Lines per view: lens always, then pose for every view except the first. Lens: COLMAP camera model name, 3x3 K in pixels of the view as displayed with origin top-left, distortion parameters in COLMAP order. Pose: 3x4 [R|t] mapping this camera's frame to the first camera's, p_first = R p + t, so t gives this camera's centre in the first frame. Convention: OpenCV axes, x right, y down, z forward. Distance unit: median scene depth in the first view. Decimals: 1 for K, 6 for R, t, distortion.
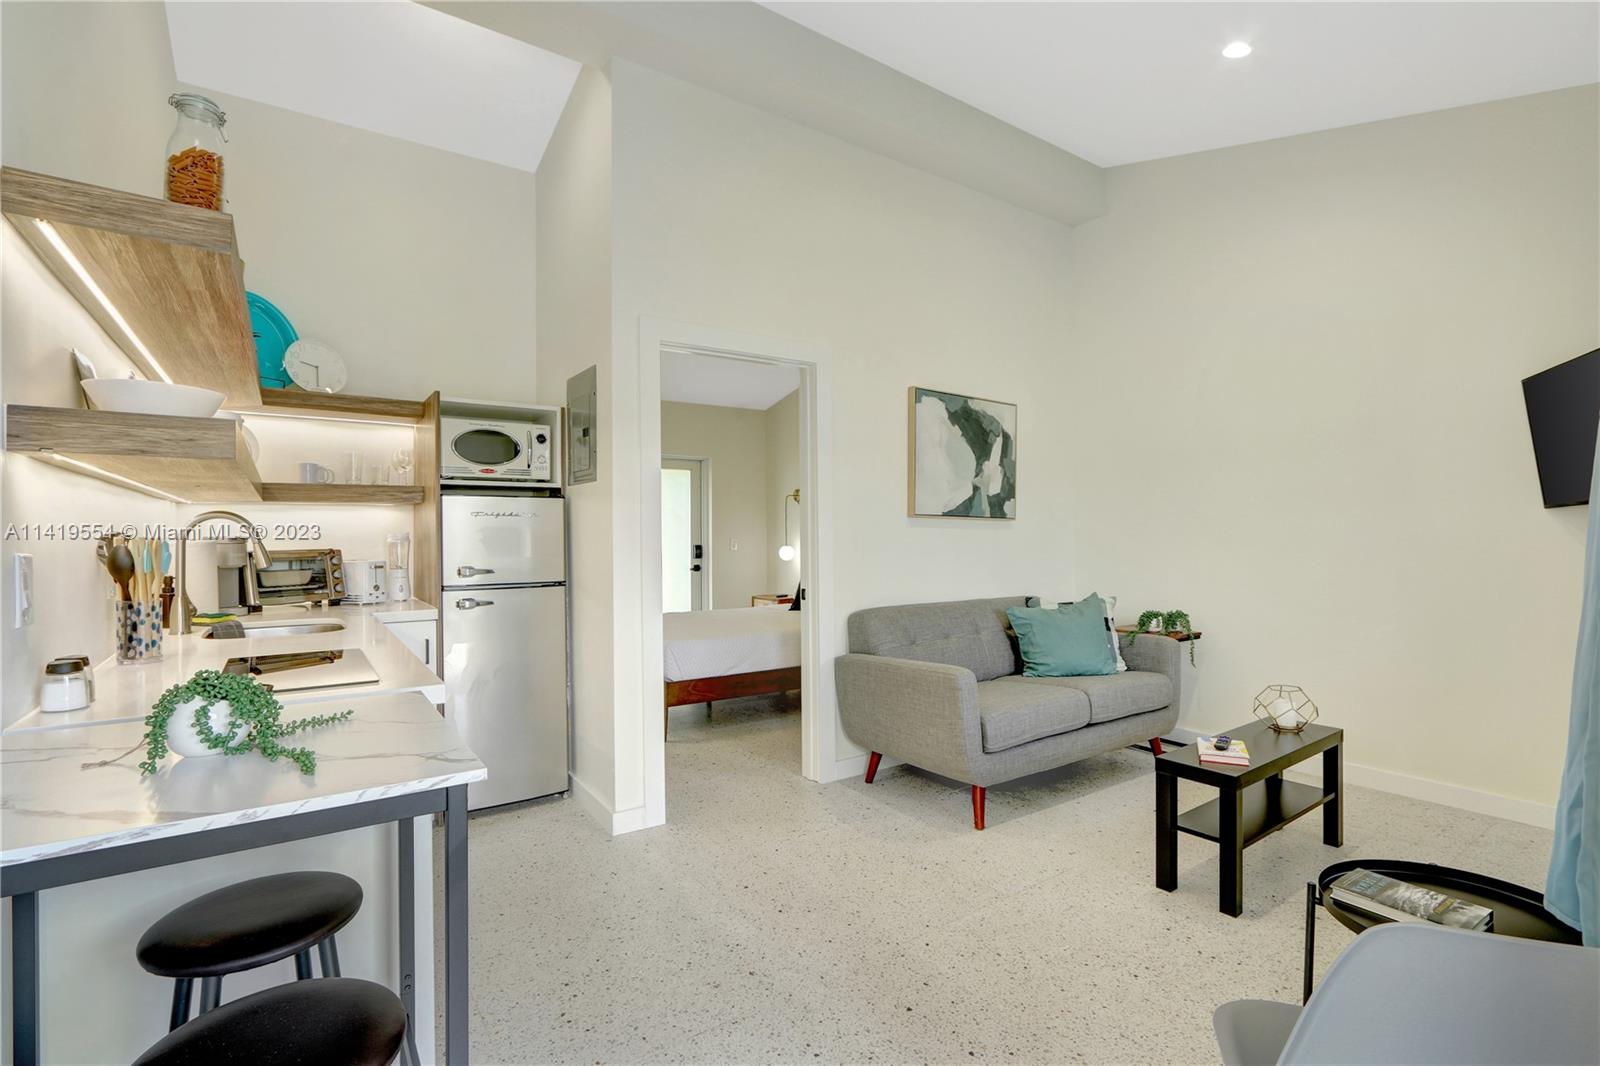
lens RADIAL K [[749.8, 0, 800.0], [0, 749.8, 533.0], [0, 0, 1]] dist [-0.015640, -0.000403]
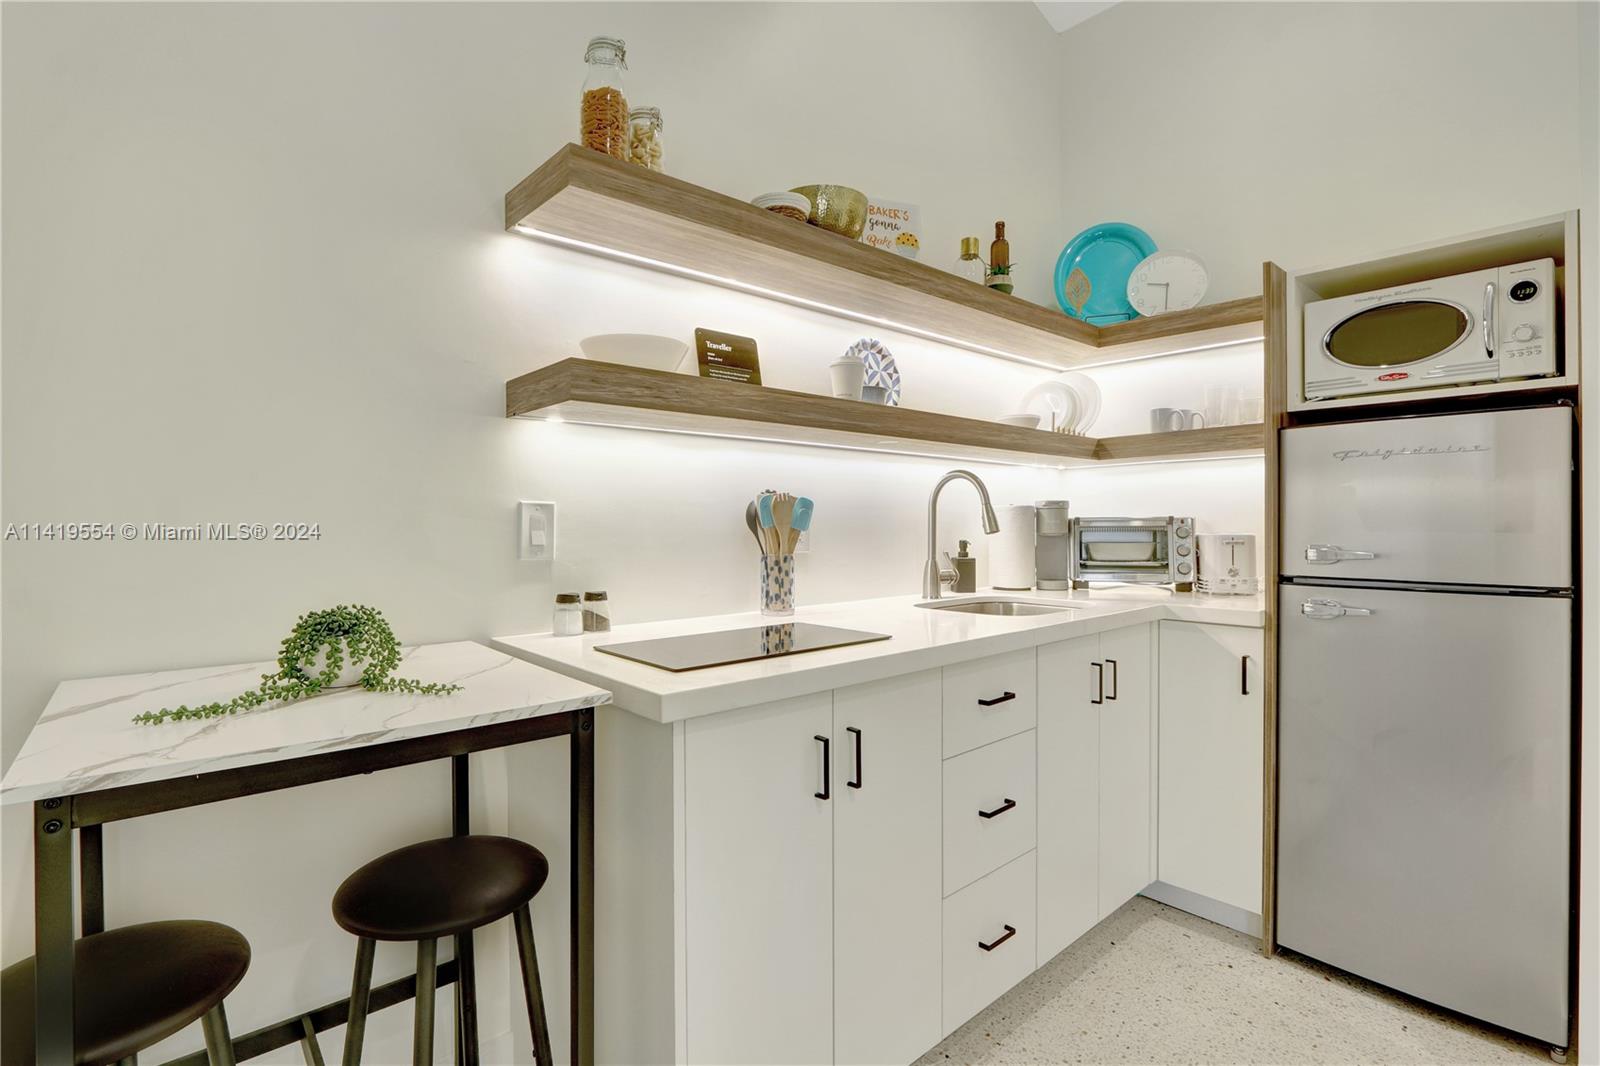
lens RADIAL K [[749.8, 0, 800.0], [0, 749.8, 533.0], [0, 0, 1]] dist [-0.015640, -0.000403]
pose [[0.097862, 0.014533, -0.995094, 0.094795], [0.001299, 0.999891, 0.014731, 0.025695], [0.995199, -0.002734, 0.097832, 0.531686]]
